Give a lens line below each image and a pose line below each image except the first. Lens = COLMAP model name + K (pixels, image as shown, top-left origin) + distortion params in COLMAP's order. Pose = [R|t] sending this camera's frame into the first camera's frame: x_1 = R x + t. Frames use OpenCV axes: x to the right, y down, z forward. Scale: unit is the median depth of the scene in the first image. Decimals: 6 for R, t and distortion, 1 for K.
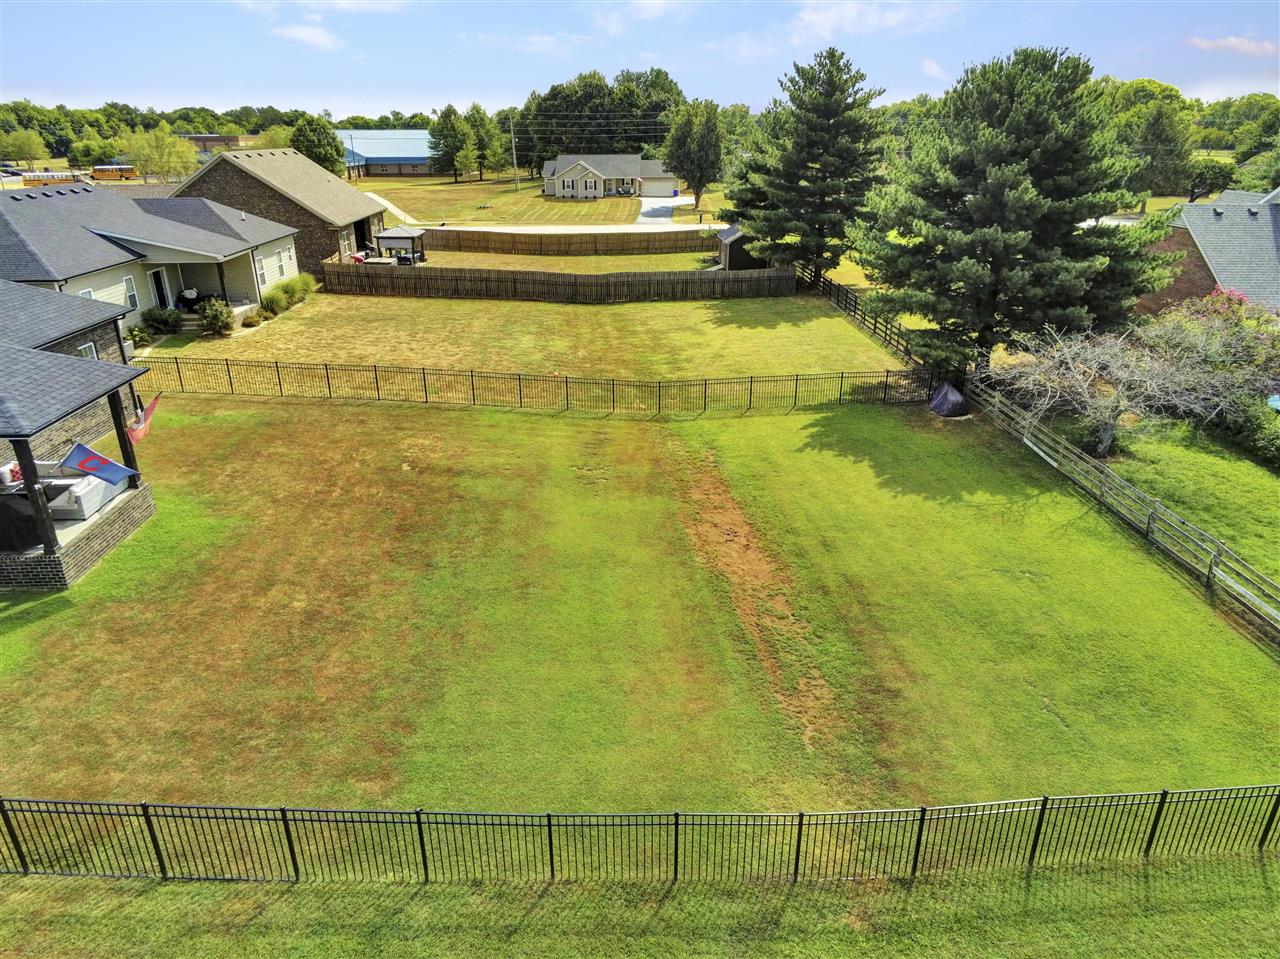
lens RADIAL K [[835.2, 0, 642.3], [0, 835.2, 476.4], [0, 0, 1]] dist [-0.001984, 0.001504]
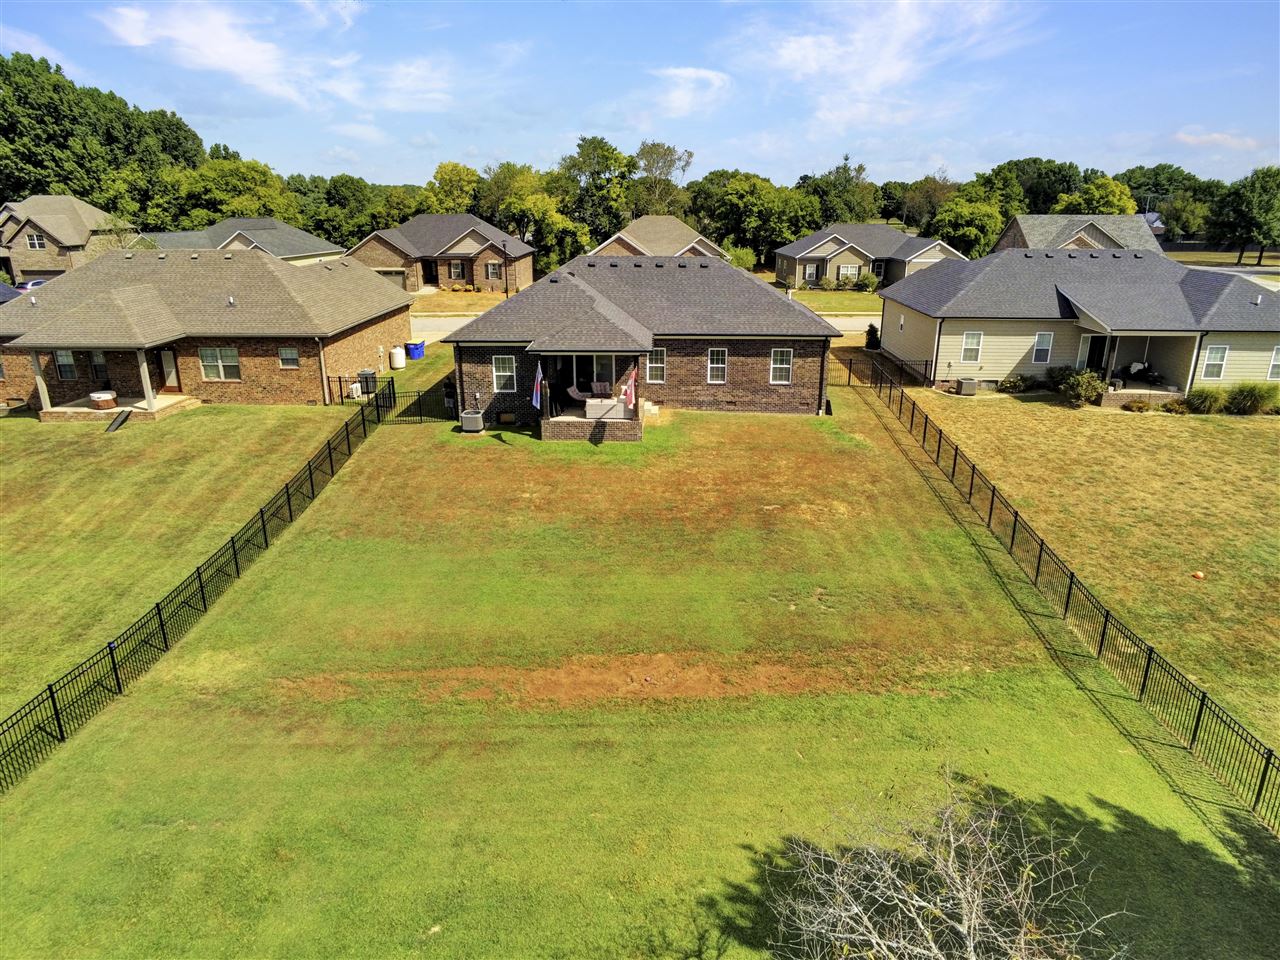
lens RADIAL K [[835.2, 0, 642.3], [0, 835.2, 476.9], [0, 0, 1]] dist [-0.001984, 0.001504]
pose [[-0.088422, 0.314267, -0.945208, 0.686774], [-0.382384, 0.865509, 0.323540, -0.308571], [0.919763, 0.390040, 0.043641, 0.743994]]
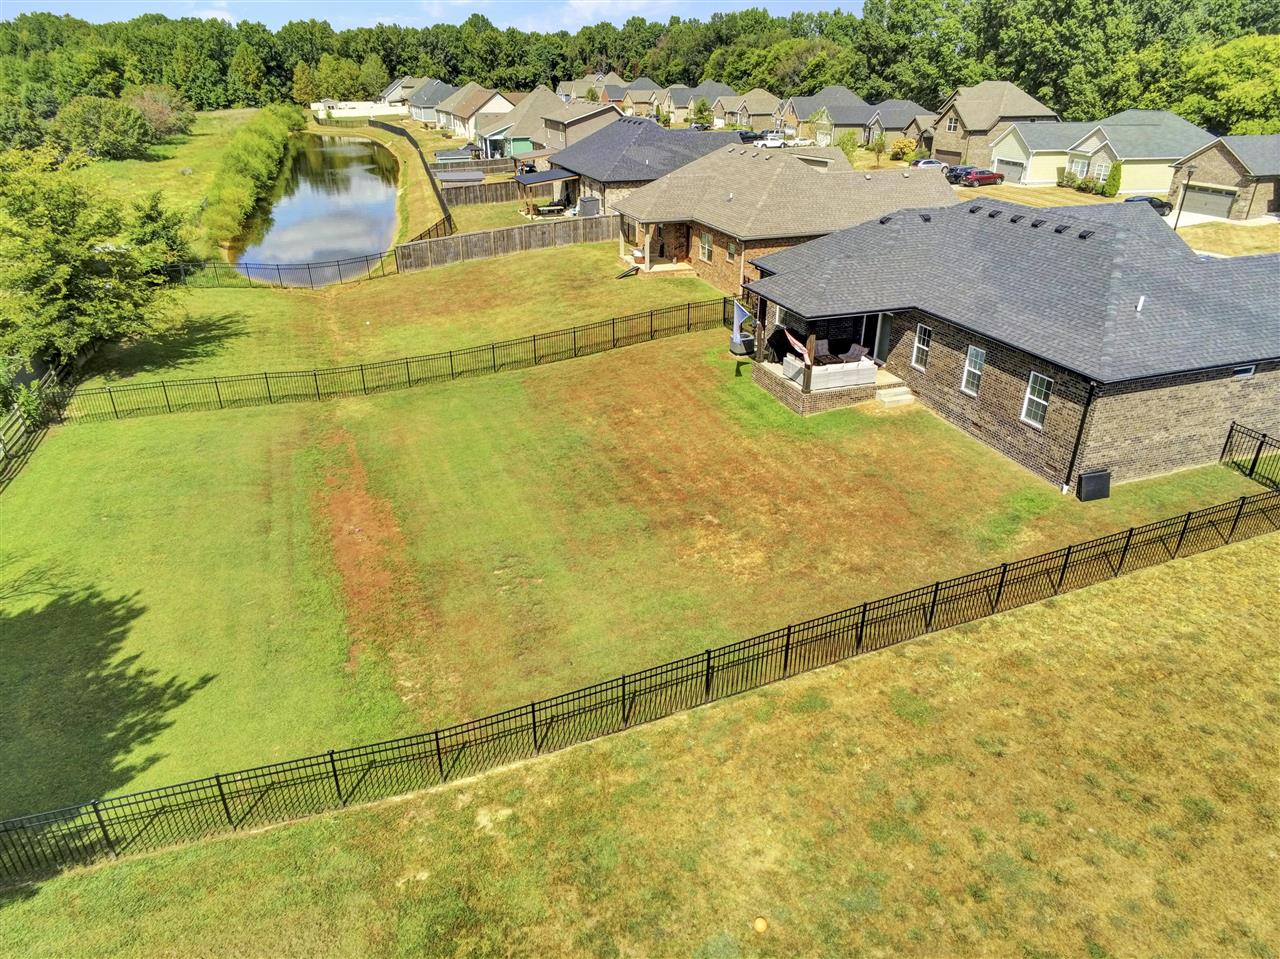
lens RADIAL K [[835.2, 0, 642.3], [0, 835.2, 476.4], [0, 0, 1]] dist [-0.001984, 0.001504]
pose [[-0.959982, 0.120678, -0.252726, 0.012704], [-0.110282, 0.666600, 0.737213, -0.665870], [0.257433, 0.735582, -0.626615, 1.432985]]
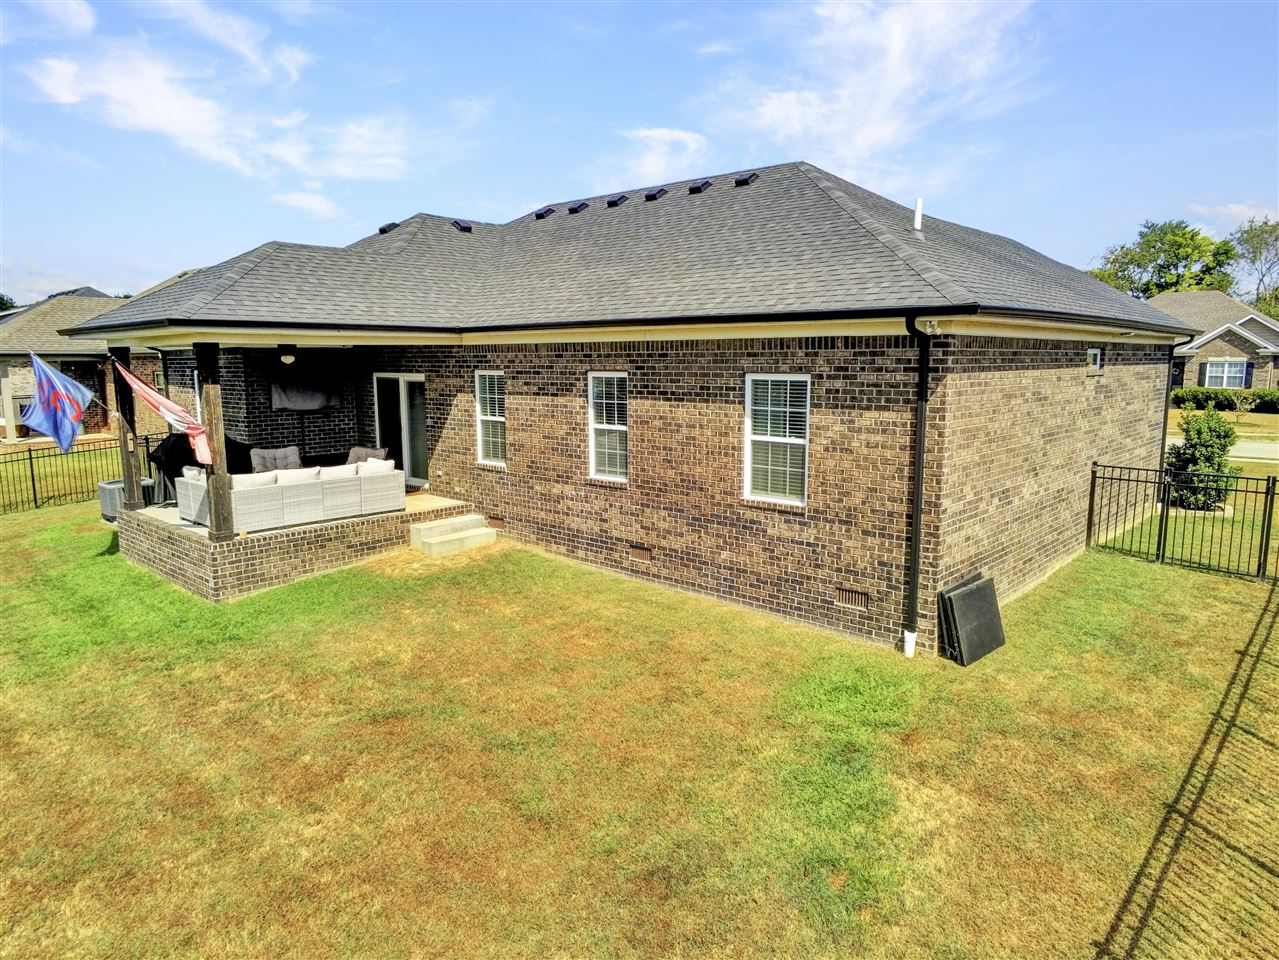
lens RADIAL K [[828.5, 0, 639.5], [0, 828.5, 480.0], [0, 0, 1]] dist [0.001263, 0.001572]
pose [[-0.719102, 0.104650, -0.686980, -0.331622], [-0.261487, 0.875184, 0.407034, -0.232346], [0.643830, 0.472335, -0.601982, 1.114238]]
